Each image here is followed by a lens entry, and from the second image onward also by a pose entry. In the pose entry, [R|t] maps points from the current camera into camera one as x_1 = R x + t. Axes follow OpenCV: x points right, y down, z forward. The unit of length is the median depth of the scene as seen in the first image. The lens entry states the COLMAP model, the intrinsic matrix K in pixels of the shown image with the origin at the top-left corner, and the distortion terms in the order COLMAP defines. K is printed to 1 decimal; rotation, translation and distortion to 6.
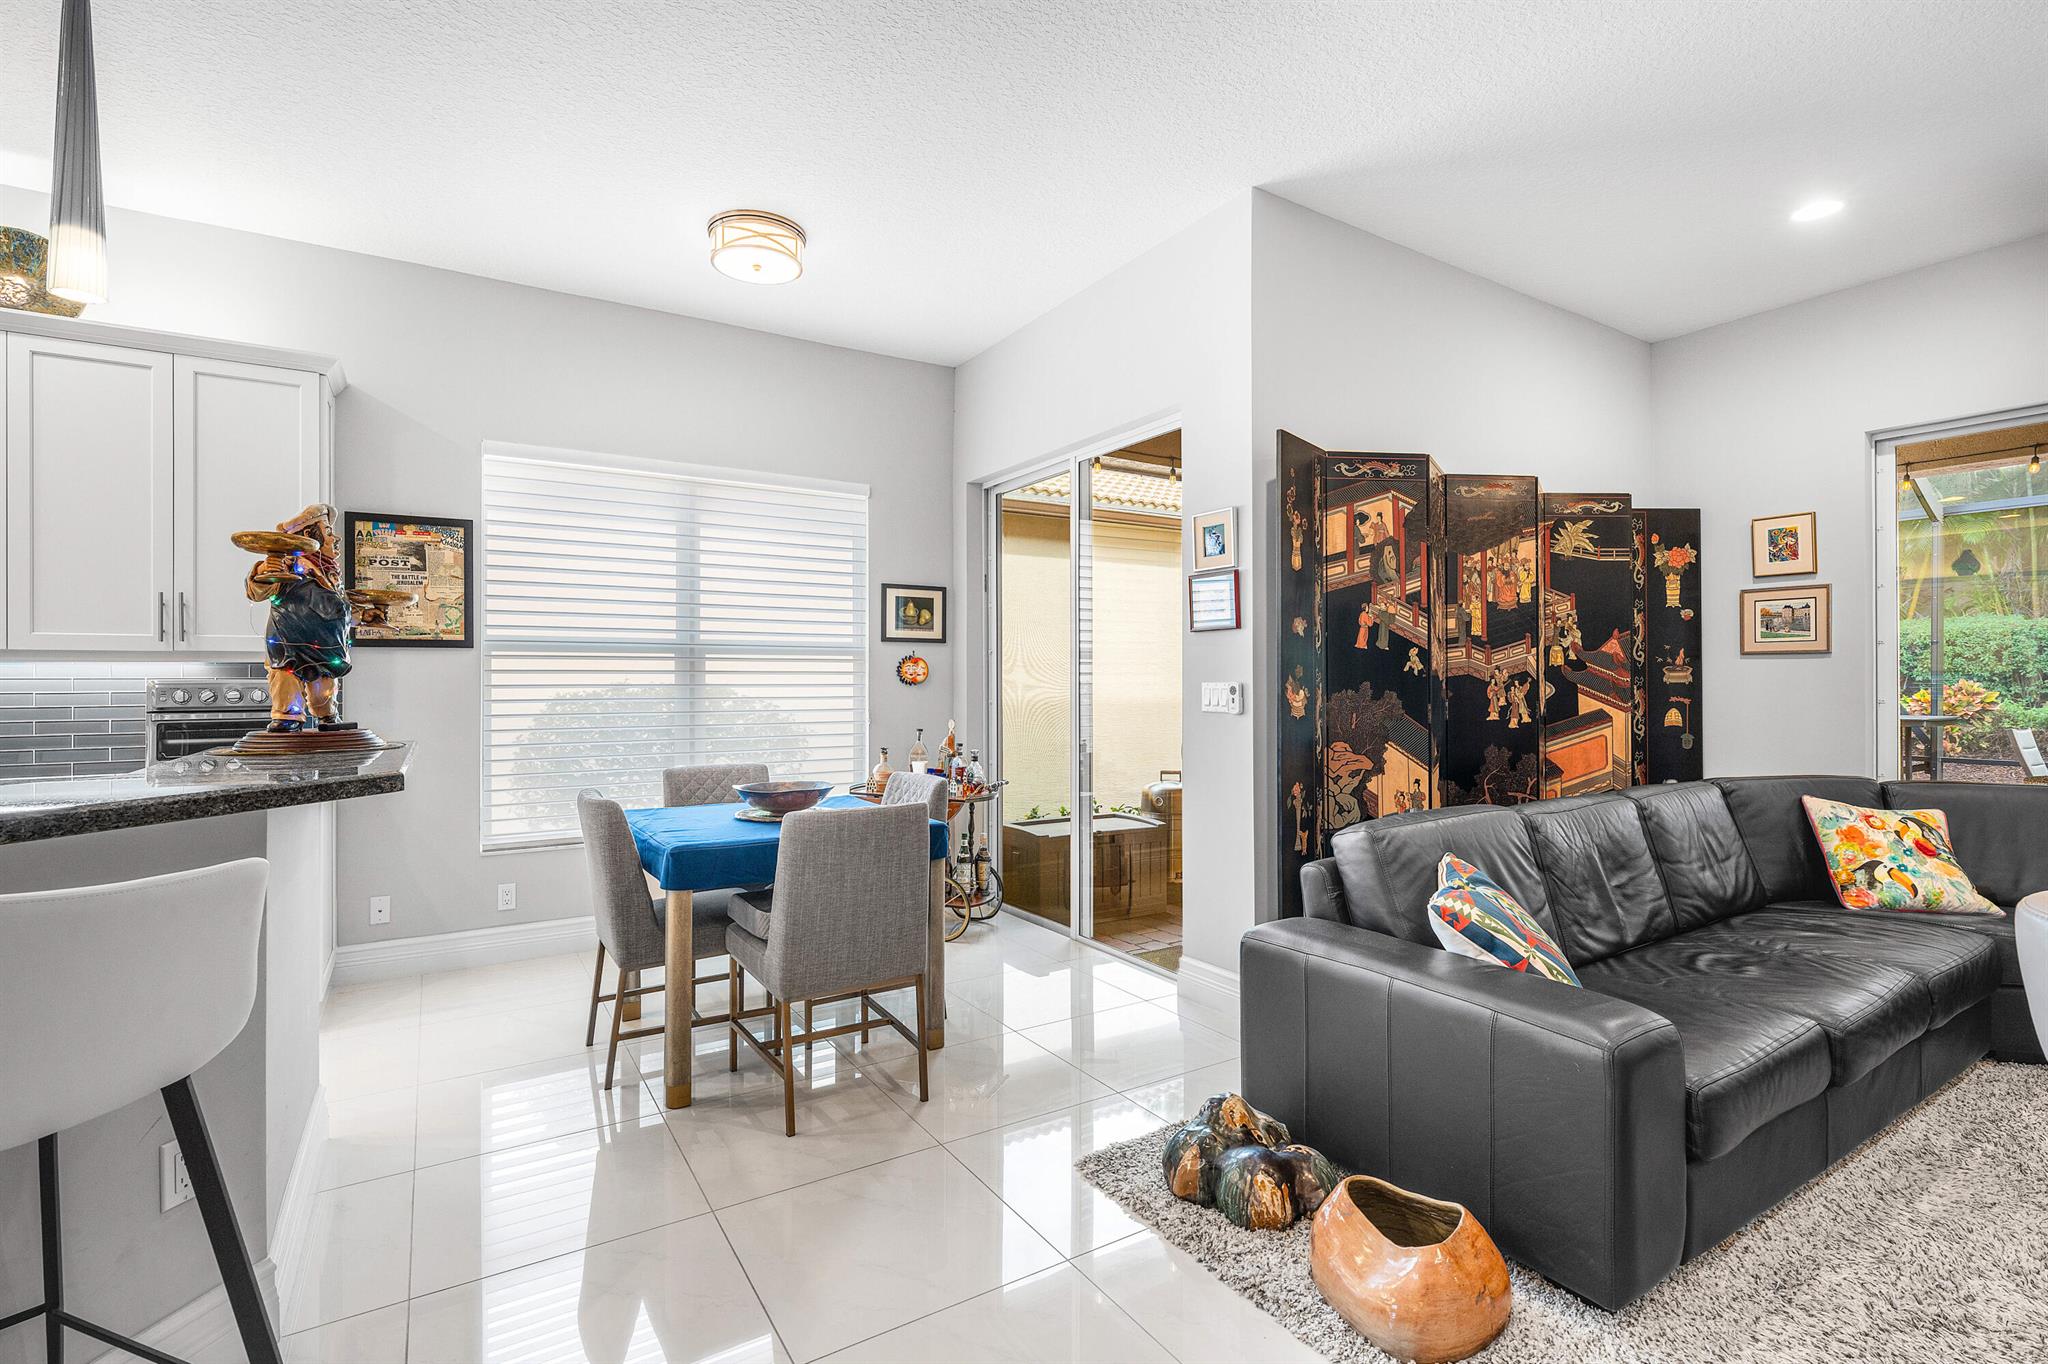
lens RADIAL K [[952.4, 0, 1024.0], [0, 952.4, 682.0], [0, 0, 1]] dist [-0.002846, -0.000163]
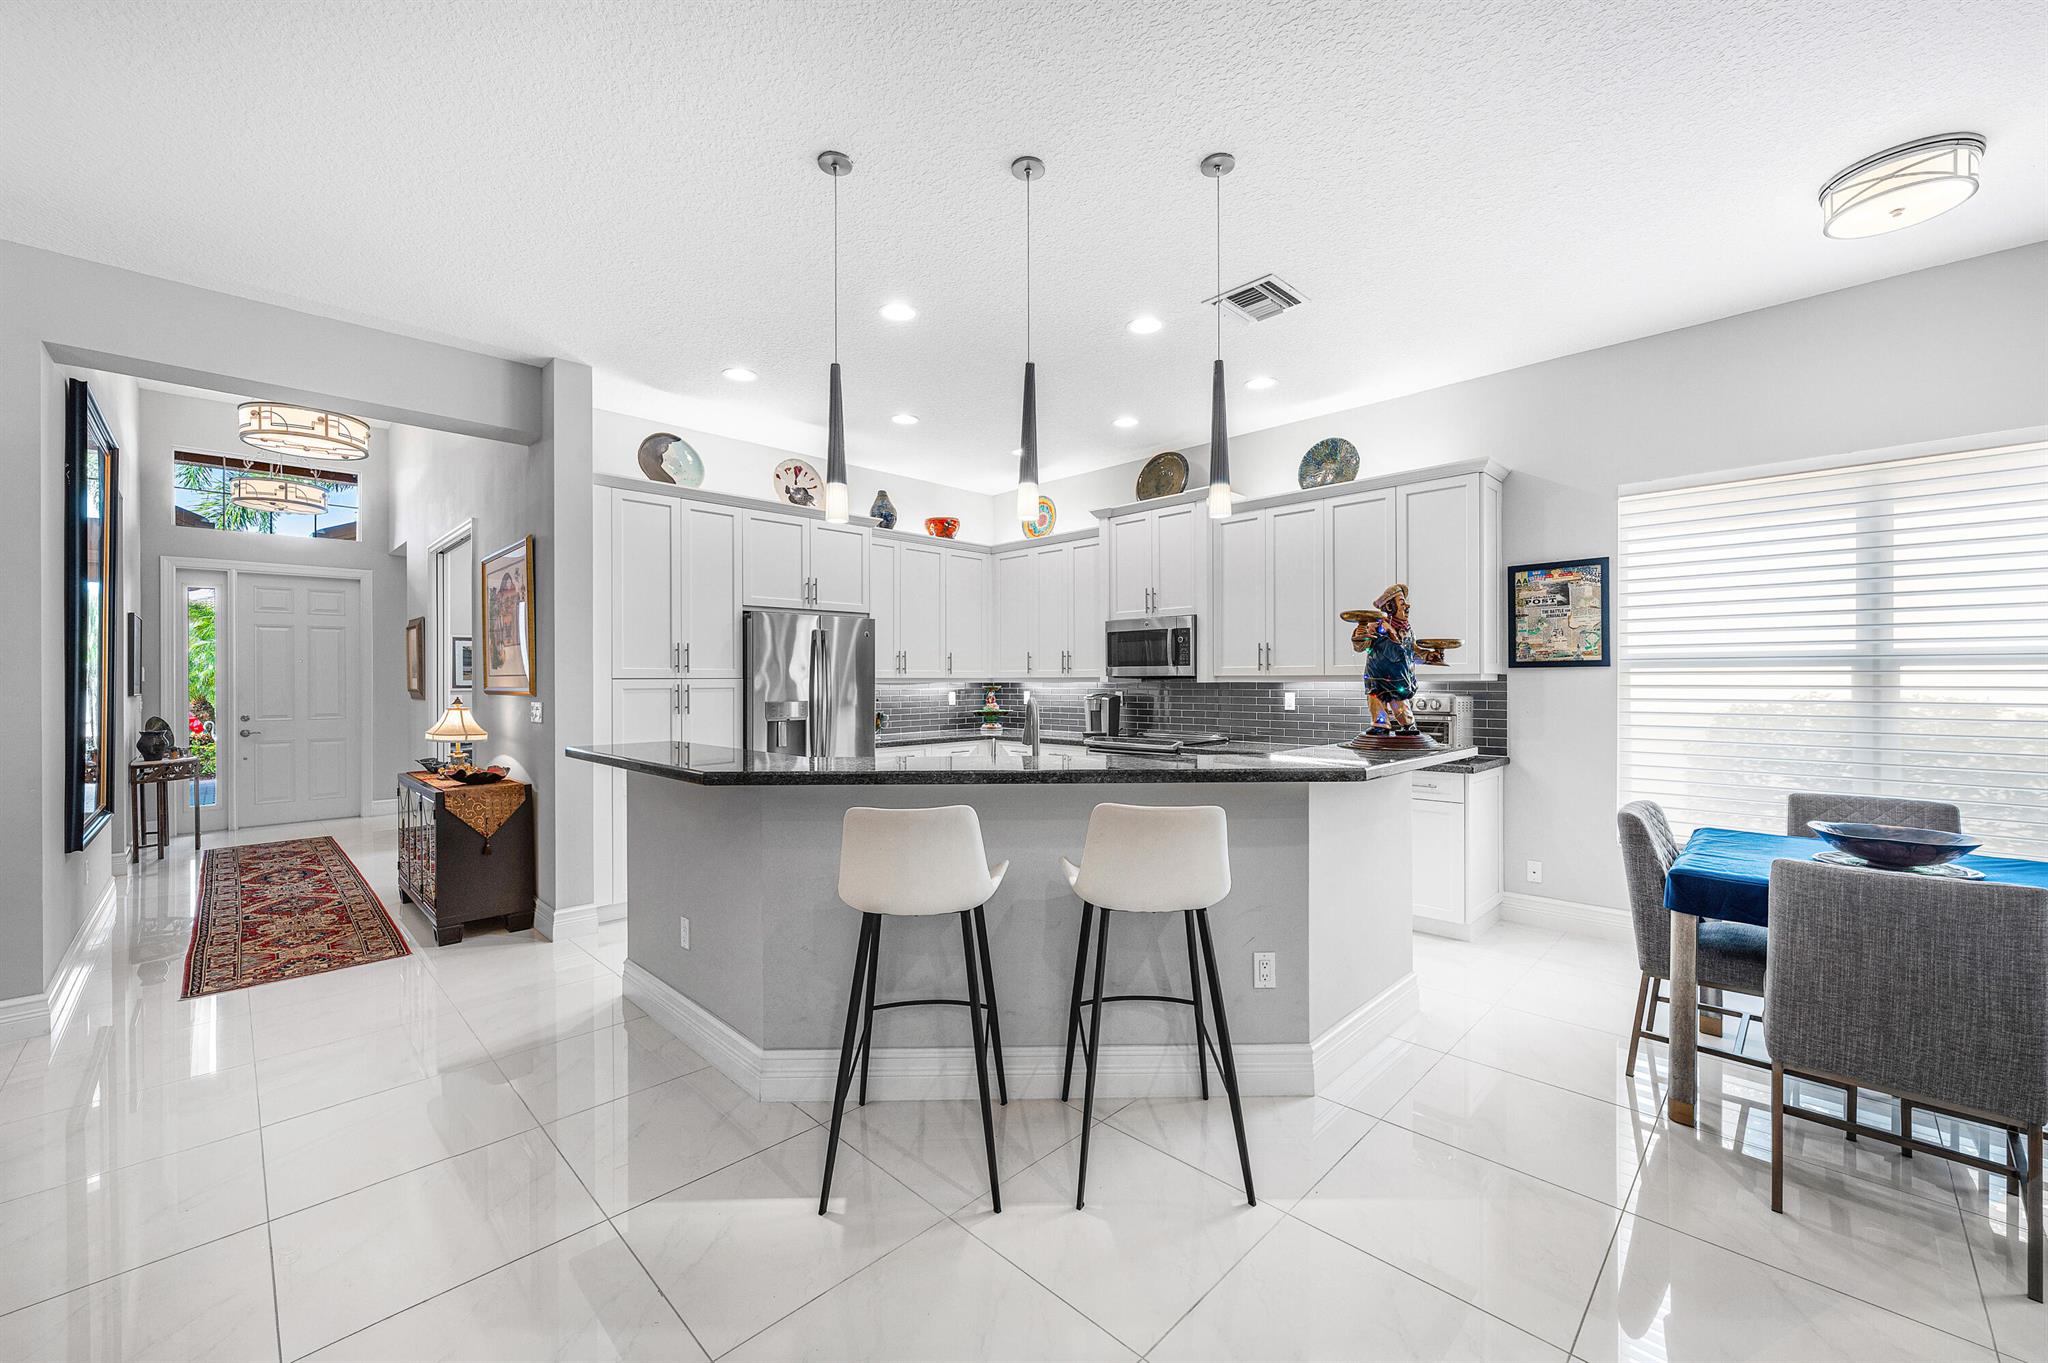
lens RADIAL K [[804.6, 0, 1024.0], [0, 804.6, 681.5], [0, 0, 1]] dist [0.000559, 0.000017]
pose [[0.225204, 0.004954, -0.974299, 0.225106], [0.003465, 0.999977, 0.005885, -0.026347], [0.974306, -0.004701, 0.225181, 0.081254]]
